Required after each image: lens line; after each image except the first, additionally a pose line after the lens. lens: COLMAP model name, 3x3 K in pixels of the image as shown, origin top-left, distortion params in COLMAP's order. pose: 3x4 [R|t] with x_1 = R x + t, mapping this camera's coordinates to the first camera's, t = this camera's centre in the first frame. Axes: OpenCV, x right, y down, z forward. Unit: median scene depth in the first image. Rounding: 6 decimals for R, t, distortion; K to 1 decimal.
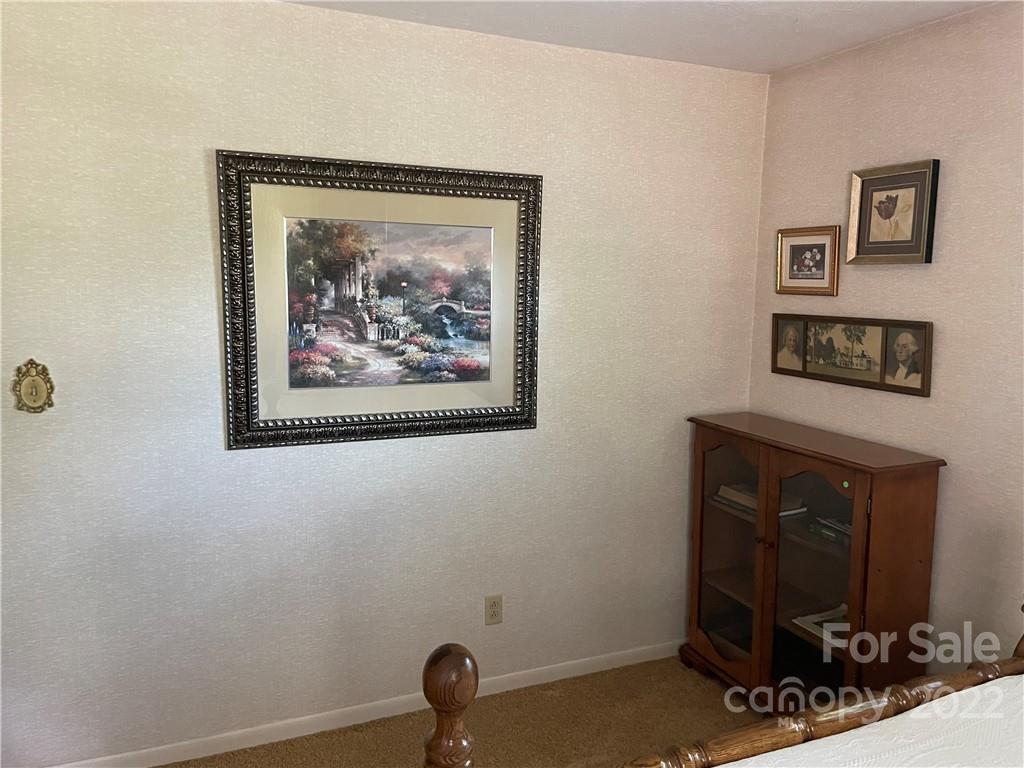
lens RADIAL K [[768.7, 0, 513.2], [0, 768.7, 383.0], [0, 0, 1]] dist [0.091643, -0.113501]
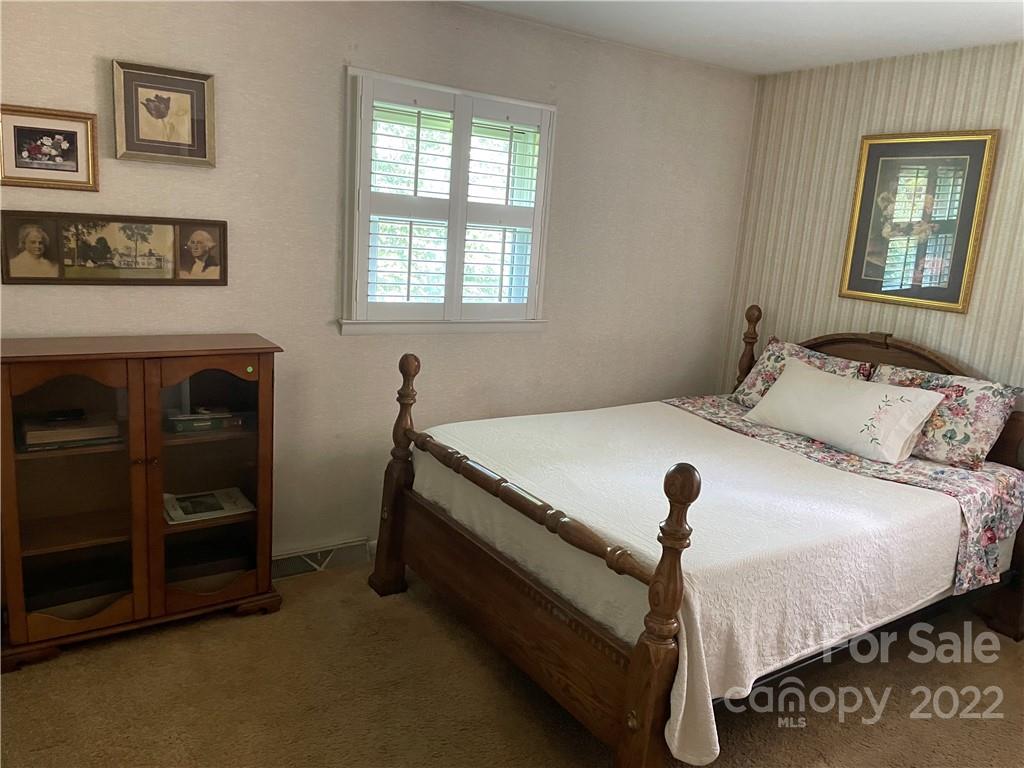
lens RADIAL K [[768.7, 0, 514.0], [0, 768.7, 380.7], [0, 0, 1]] dist [0.091643, -0.113501]
pose [[-0.163644, -0.230492, 0.959215, -0.649827], [0.064539, 0.967738, 0.243551, -0.093665], [-0.984406, 0.101762, -0.143489, 0.701396]]
